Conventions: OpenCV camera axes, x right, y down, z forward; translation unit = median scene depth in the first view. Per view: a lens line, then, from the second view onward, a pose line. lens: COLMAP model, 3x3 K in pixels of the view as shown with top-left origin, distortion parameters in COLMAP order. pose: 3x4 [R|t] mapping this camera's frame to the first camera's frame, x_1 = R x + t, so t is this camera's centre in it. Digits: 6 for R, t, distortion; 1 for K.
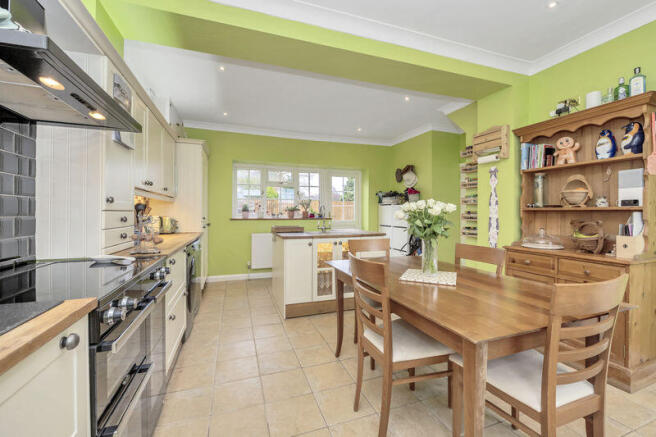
lens RADIAL K [[277.9, 0, 330.6], [0, 277.9, 216.0], [0, 0, 1]] dist [0.008771, 0.000119]
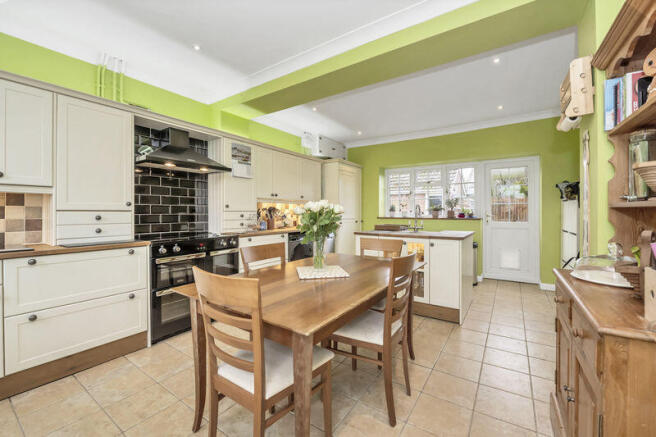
lens RADIAL K [[277.9, 0, 345.5], [0, 277.9, 212.4], [0, 0, 1]] dist [0.008771, 0.000119]
pose [[0.594872, -0.001259, -0.803820, 0.485706], [-0.008679, 0.999930, -0.007989, -0.000711], [0.803774, 0.011729, 0.594819, 0.172132]]
